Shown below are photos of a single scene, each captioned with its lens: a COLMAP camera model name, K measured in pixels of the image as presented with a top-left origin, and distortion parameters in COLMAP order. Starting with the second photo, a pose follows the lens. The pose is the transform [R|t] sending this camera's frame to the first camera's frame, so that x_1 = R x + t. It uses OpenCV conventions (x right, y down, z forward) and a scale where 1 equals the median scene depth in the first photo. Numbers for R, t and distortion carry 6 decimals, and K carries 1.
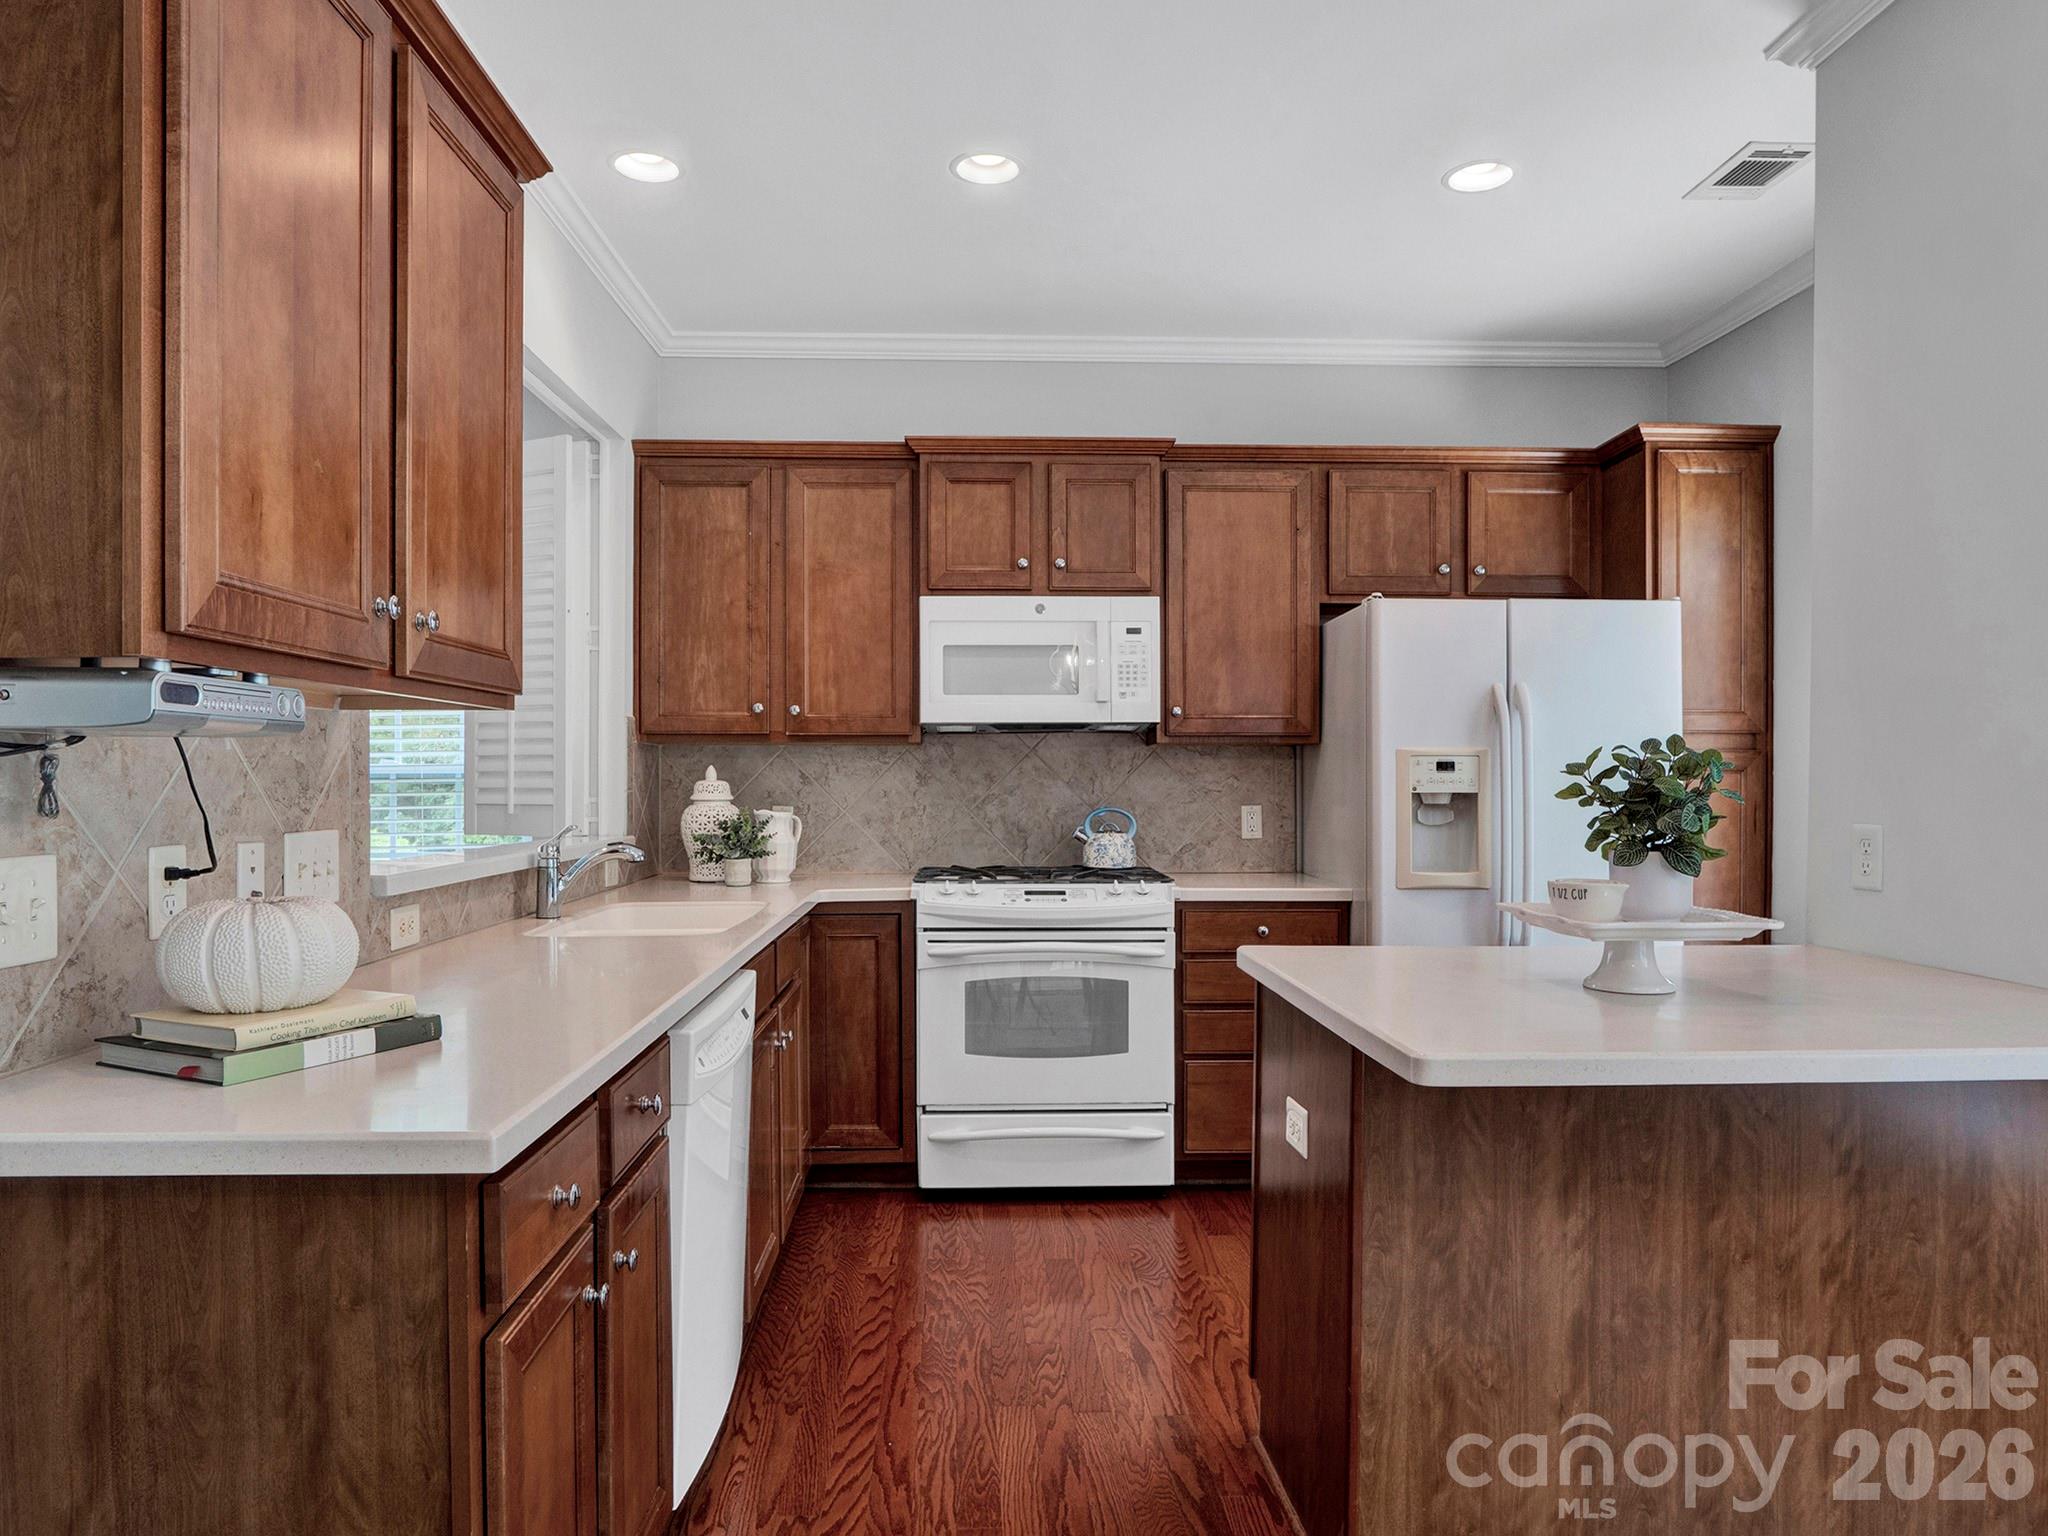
lens RADIAL K [[1280.0, 0, 1076.9], [0, 1280.0, 787.0], [0, 0, 1]] dist [-0.025688, 0.003048]
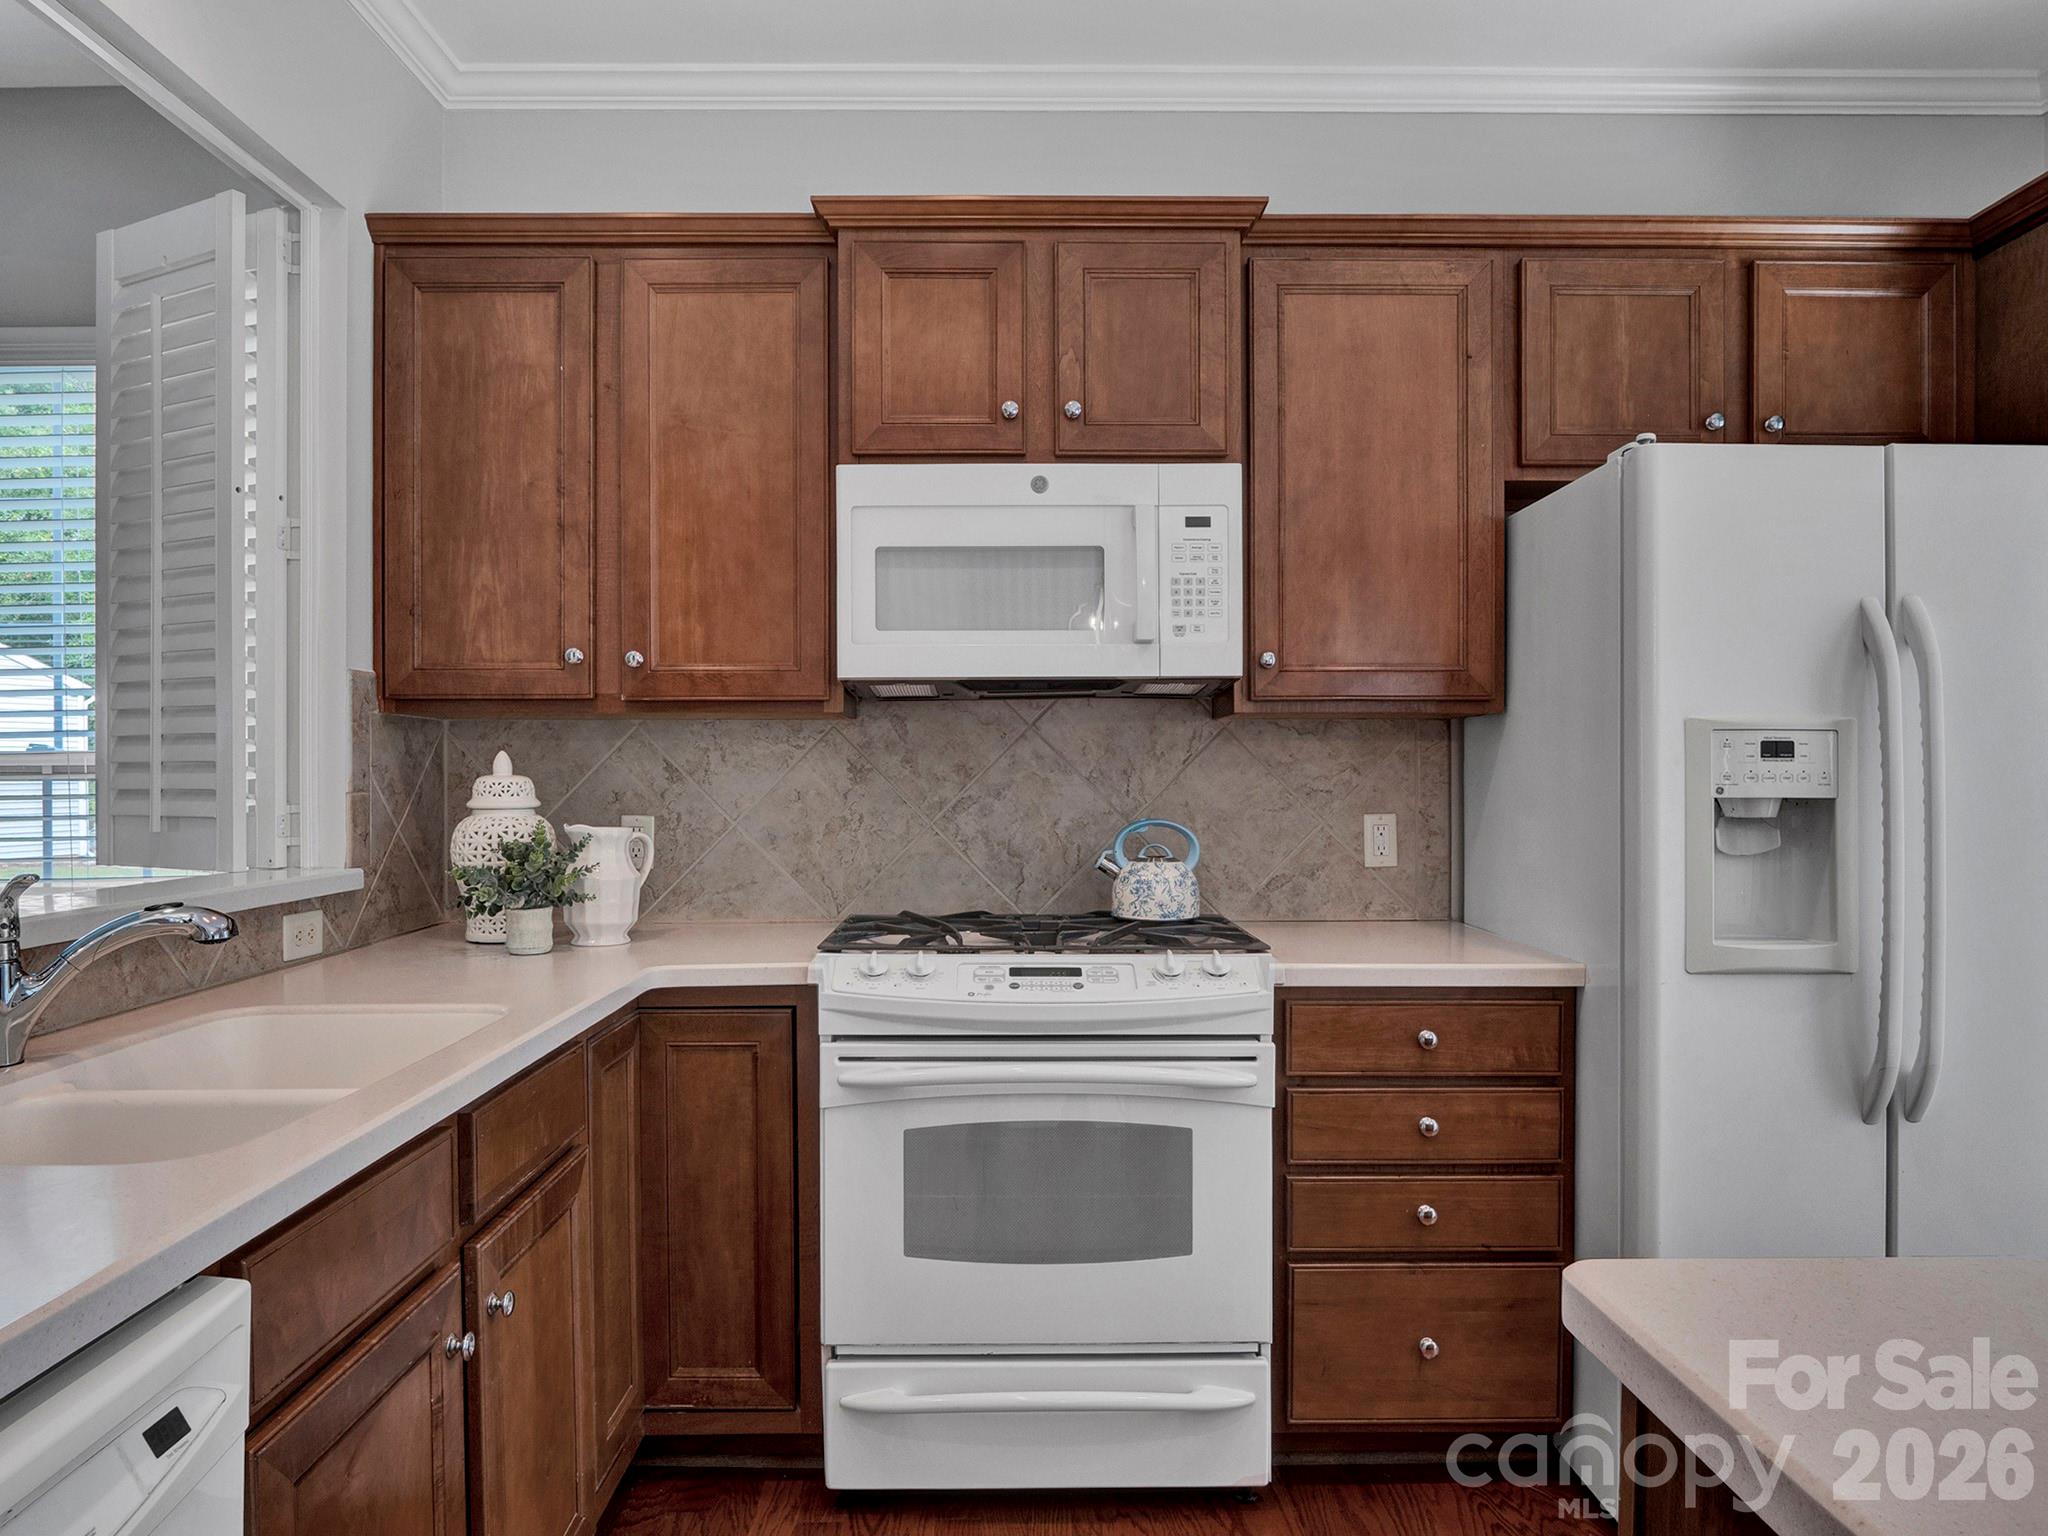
lens RADIAL K [[1280.0, 0, 1026.4], [0, 1280.0, 780.4], [0, 0, 1]] dist [-0.025688, 0.003048]
pose [[0.998012, -0.000440, -0.063024, 0.002496], [0.000551, 0.999998, 0.001744, -0.003745], [0.063023, -0.001775, 0.998011, 0.410082]]
